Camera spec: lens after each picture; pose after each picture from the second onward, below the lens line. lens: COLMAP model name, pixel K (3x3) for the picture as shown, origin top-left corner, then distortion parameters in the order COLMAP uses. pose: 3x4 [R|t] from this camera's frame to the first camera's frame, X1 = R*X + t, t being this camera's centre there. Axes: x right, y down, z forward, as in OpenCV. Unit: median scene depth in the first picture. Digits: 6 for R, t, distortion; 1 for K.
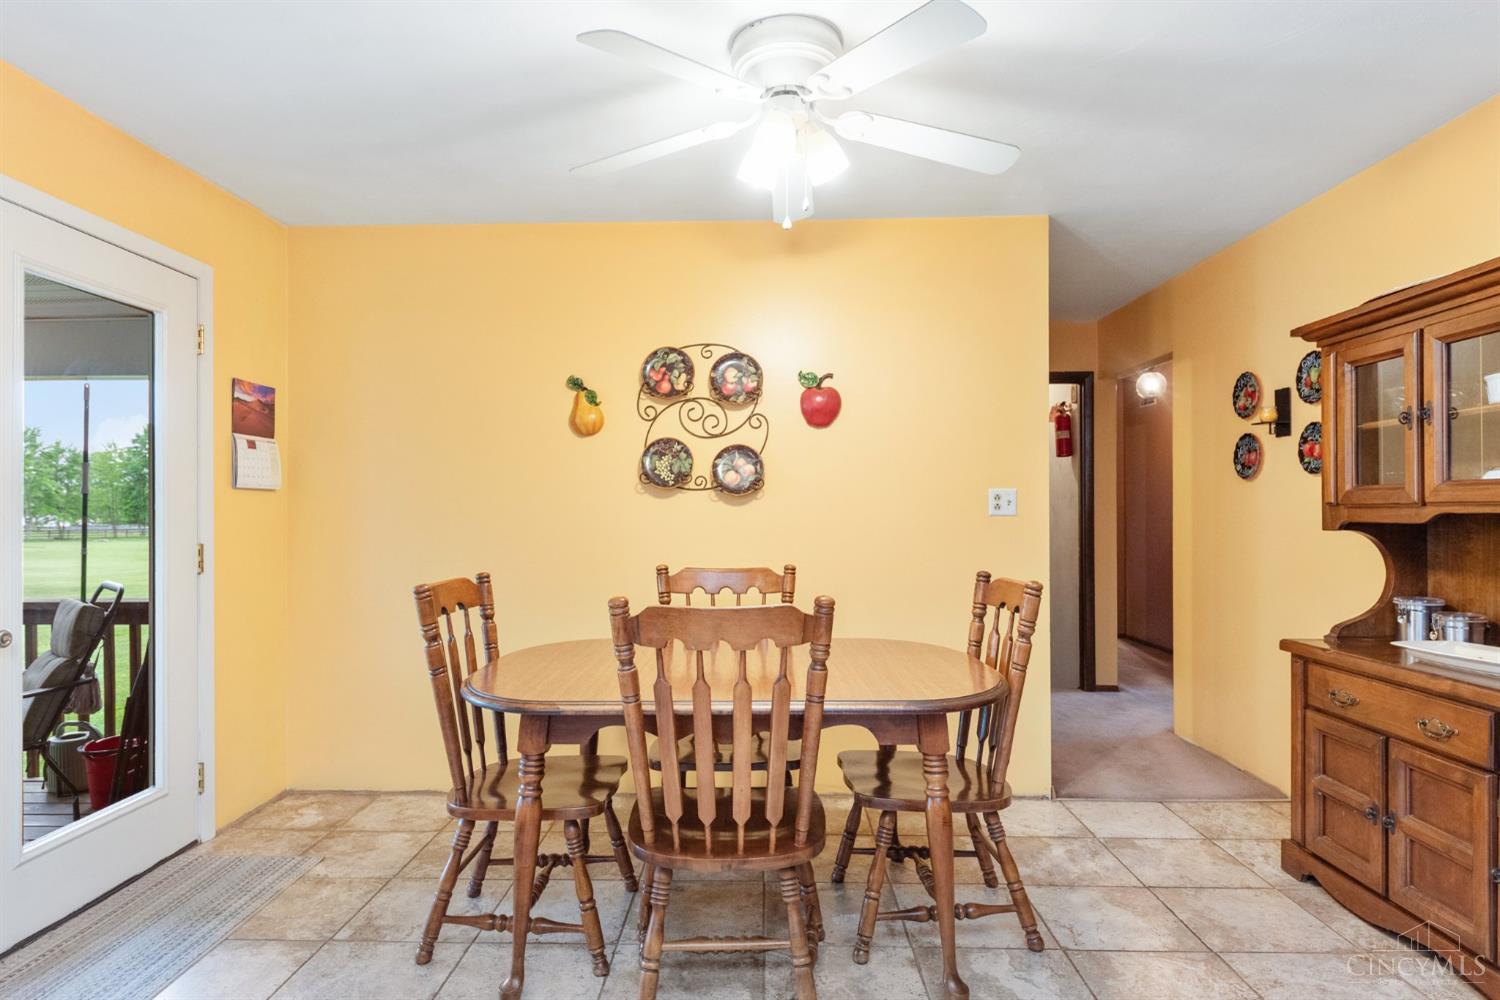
lens RADIAL K [[856.1, 0, 740.5], [0, 856.1, 508.9], [0, 0, 1]] dist [0.006368, -0.002130]
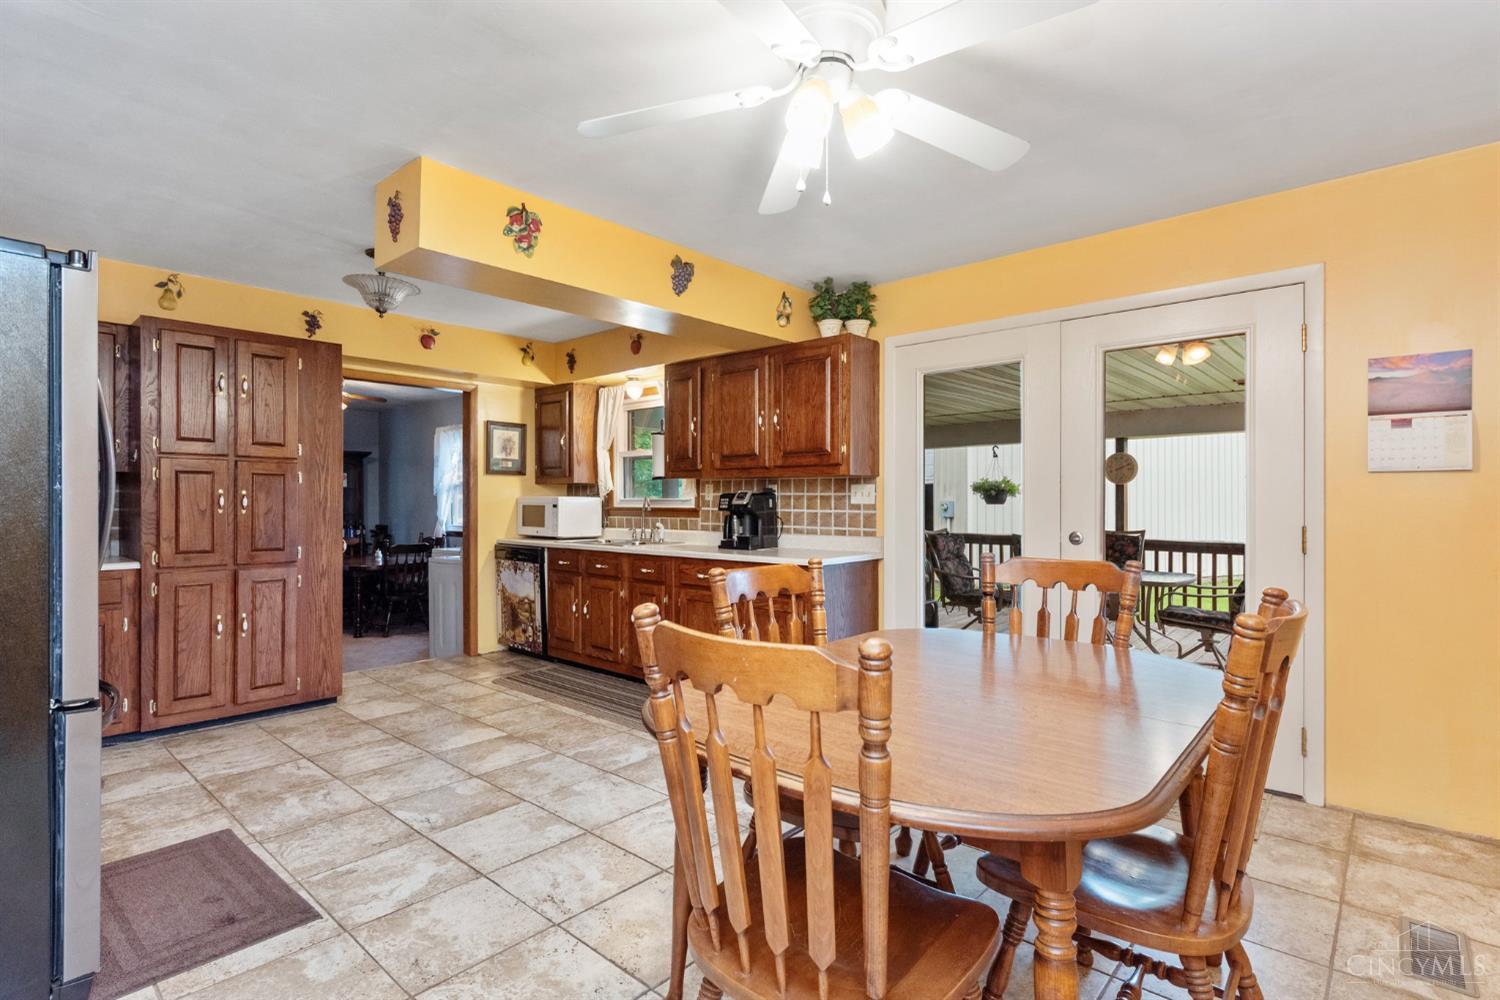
lens RADIAL K [[730.9, 0, 741.6], [0, 730.9, 499.8], [0, 0, 1]] dist [0.001351, 0.000158]
pose [[-0.634902, 0.004528, -0.772579, 0.456585], [0.006299, 0.999980, 0.000684, 0.002036], [0.772567, -0.004432, -0.634918, 0.886941]]
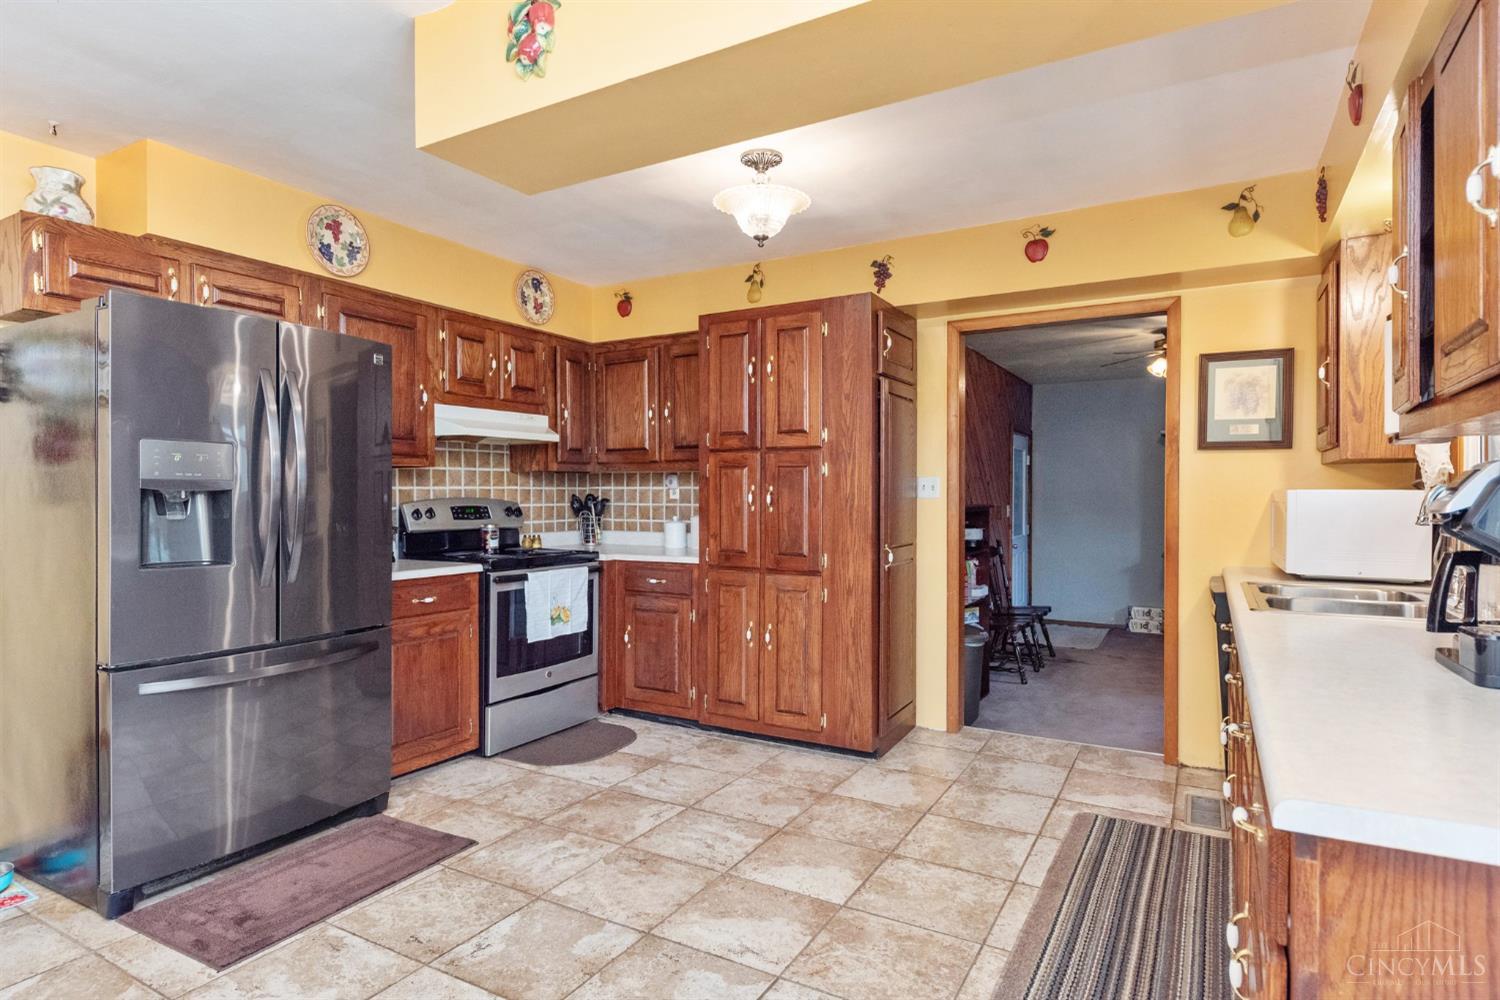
lens RADIAL K [[812.3, 0, 745.4], [0, 812.3, 500.6], [0, 0, 1]] dist [0.009071, -0.000539]
pose [[-0.886456, 0.003294, 0.462801, -0.356206], [0.005619, 0.999978, 0.003645, -0.000554], [-0.462778, 0.005832, -0.886455, 0.603503]]
